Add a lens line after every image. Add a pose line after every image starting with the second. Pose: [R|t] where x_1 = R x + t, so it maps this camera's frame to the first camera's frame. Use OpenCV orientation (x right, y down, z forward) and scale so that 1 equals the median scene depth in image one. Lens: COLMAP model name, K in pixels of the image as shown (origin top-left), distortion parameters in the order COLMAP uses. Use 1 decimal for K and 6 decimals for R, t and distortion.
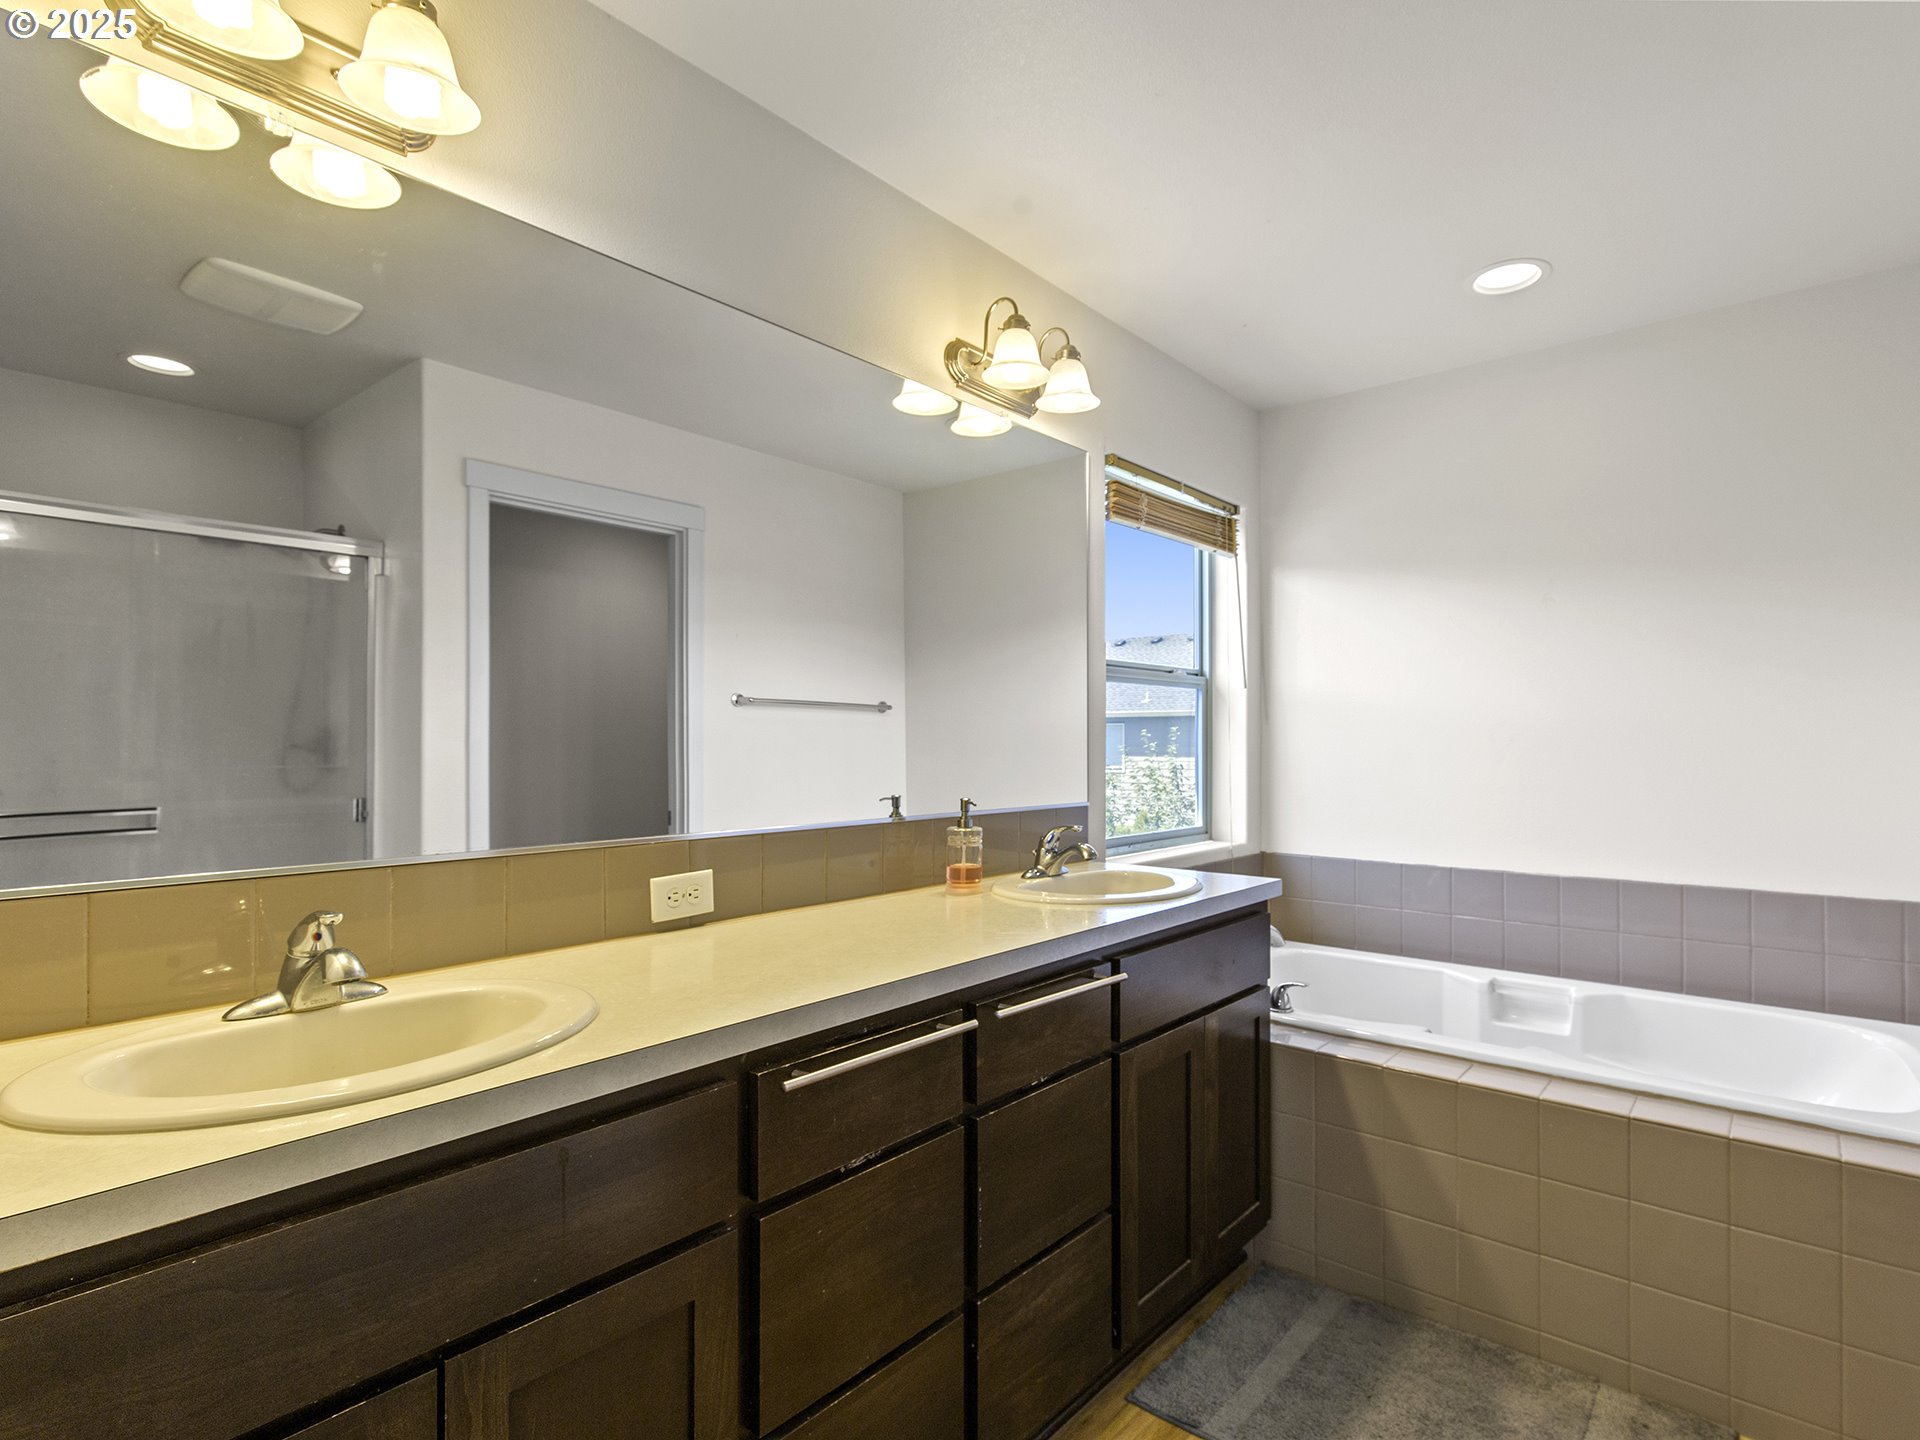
lens RADIAL K [[959.6, 0, 960.0], [0, 959.6, 720.0], [0, 0, 1]] dist [-0.000715, 0.006695]
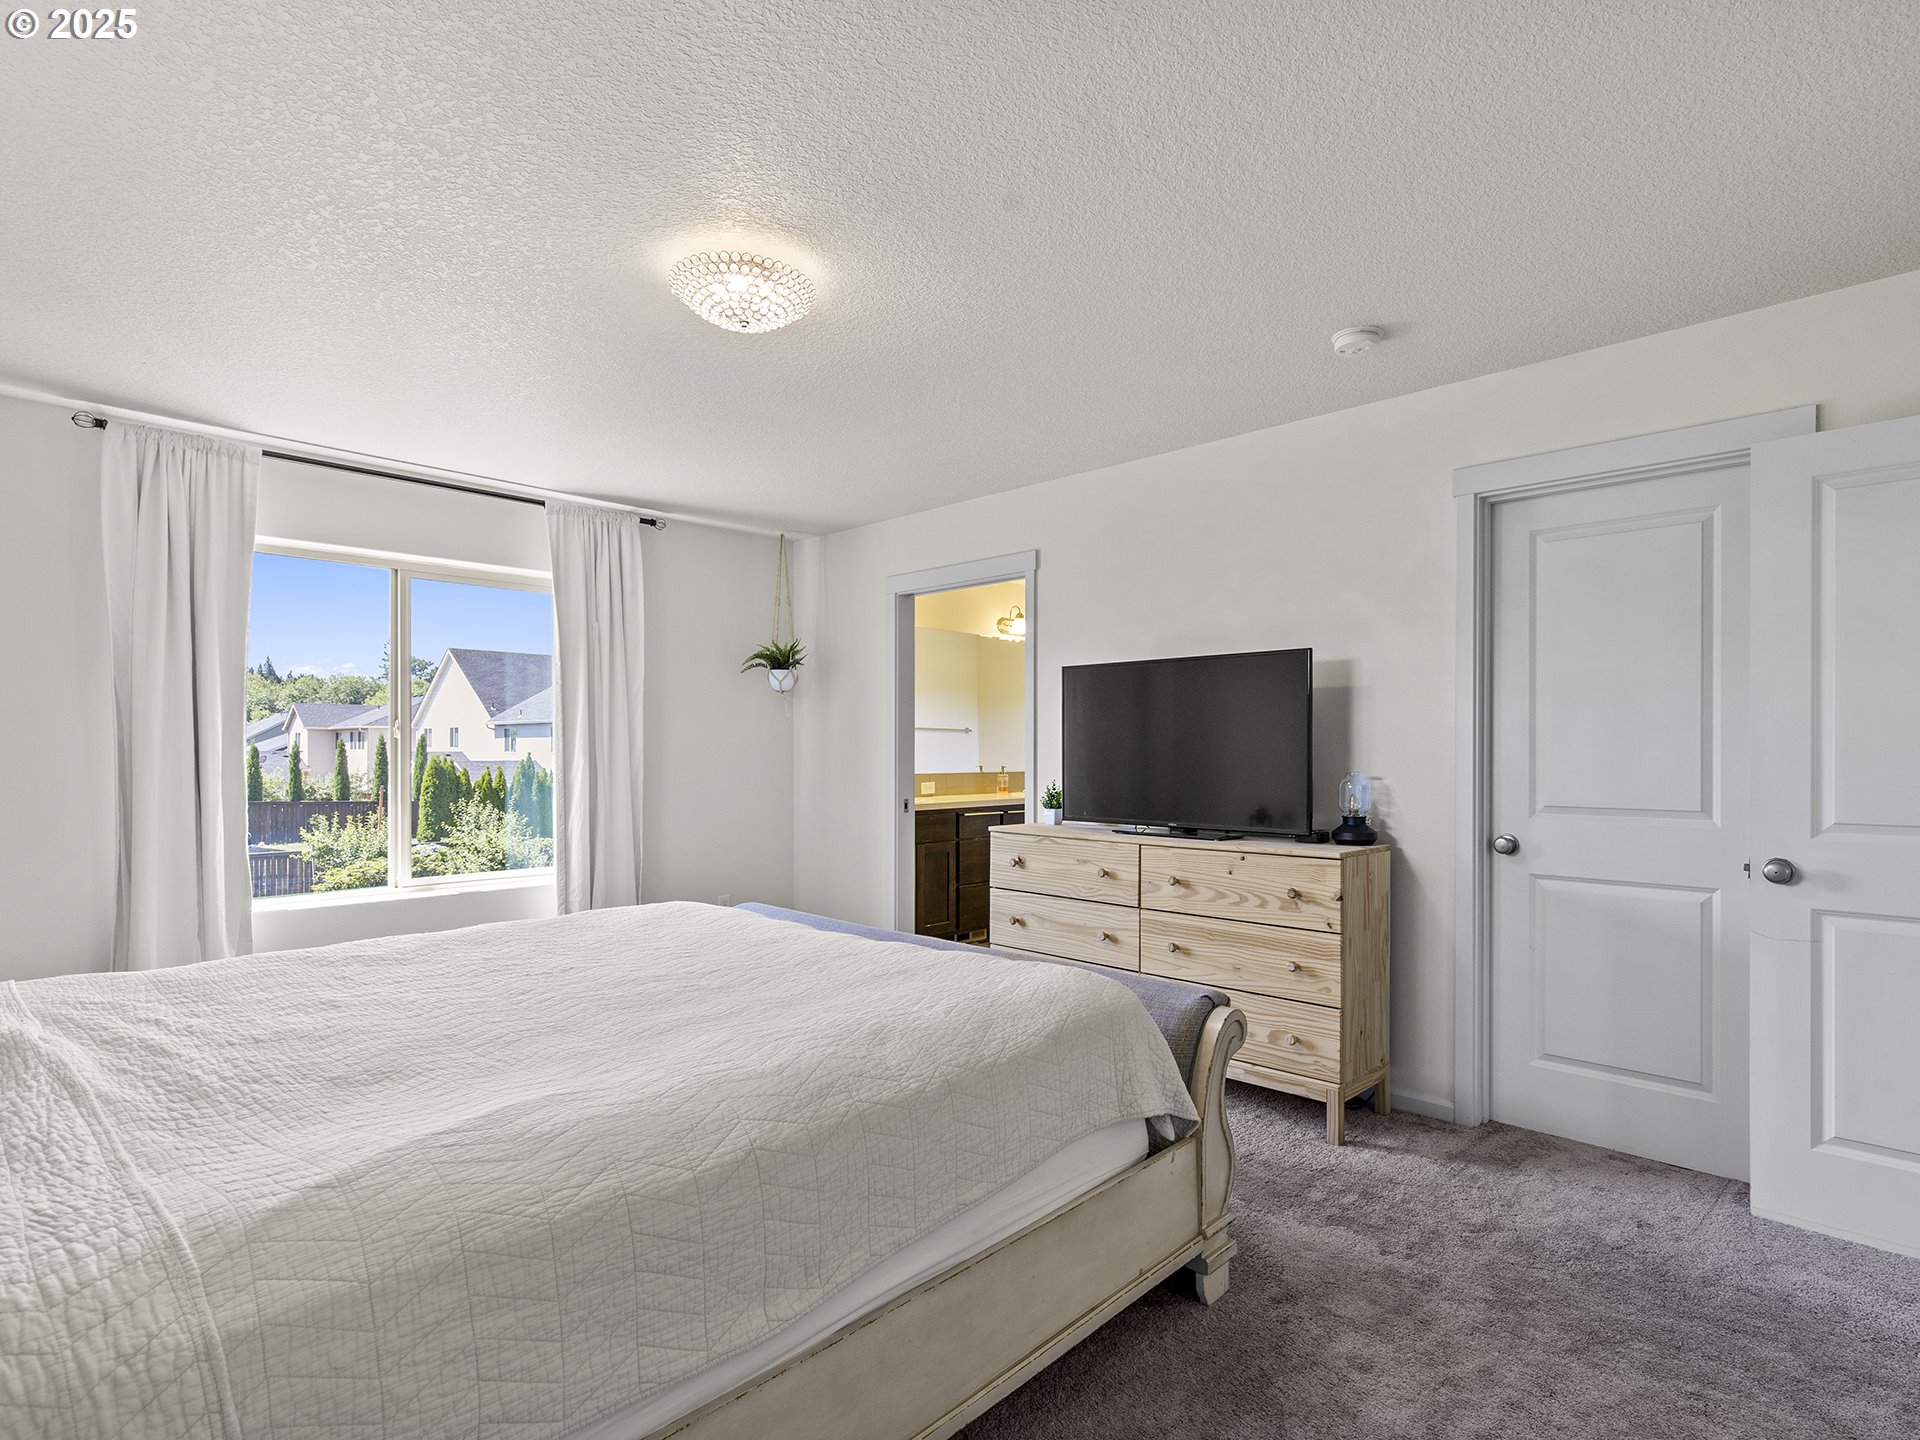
lens RADIAL K [[959.6, 0, 960.0], [0, 959.6, 720.0], [0, 0, 1]] dist [-0.000715, 0.006695]
pose [[0.998626, 0.003234, -0.052297, 0.028311], [-0.003259, 0.999995, -0.000379, -0.066960], [0.052295, 0.000548, 0.998632, -2.126938]]
